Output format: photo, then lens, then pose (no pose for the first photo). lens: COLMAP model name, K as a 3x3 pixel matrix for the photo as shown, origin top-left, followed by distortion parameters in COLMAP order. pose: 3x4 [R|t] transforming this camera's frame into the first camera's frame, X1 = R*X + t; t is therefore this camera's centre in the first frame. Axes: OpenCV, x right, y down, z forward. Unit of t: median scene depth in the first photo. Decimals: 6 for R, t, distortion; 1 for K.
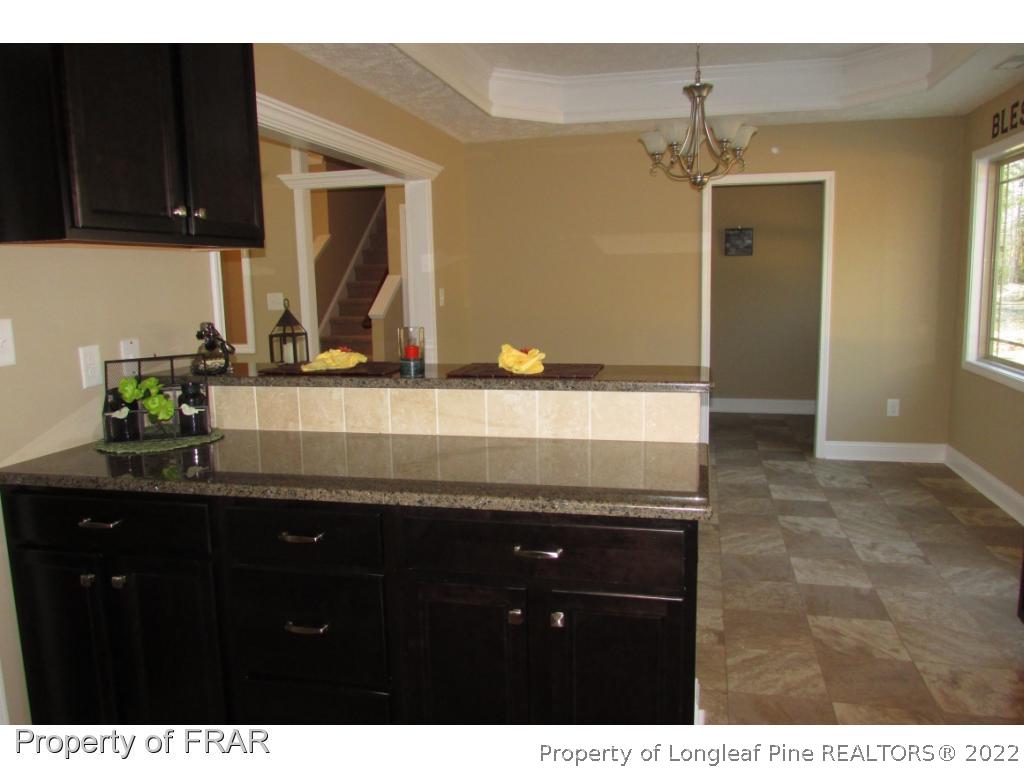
lens RADIAL K [[788.2, 0, 503.9], [0, 788.2, 366.6], [0, 0, 1]] dist [-0.041711, 0.018779]
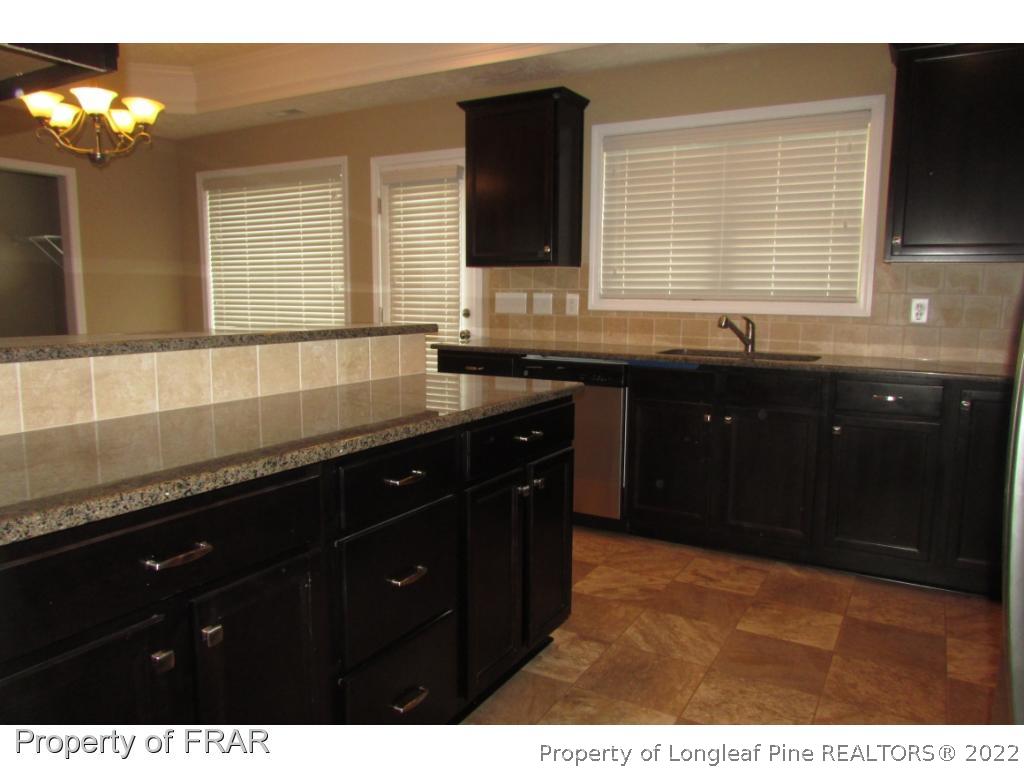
lens RADIAL K [[745.3, 0, 510.6], [0, 745.3, 389.1], [0, 0, 1]] dist [-0.007242, -0.004411]
pose [[0.283533, -0.099248, 0.953813, -0.807015], [0.102100, 0.992101, 0.072882, 0.044396], [-0.953512, 0.076720, 0.291426, 0.463790]]
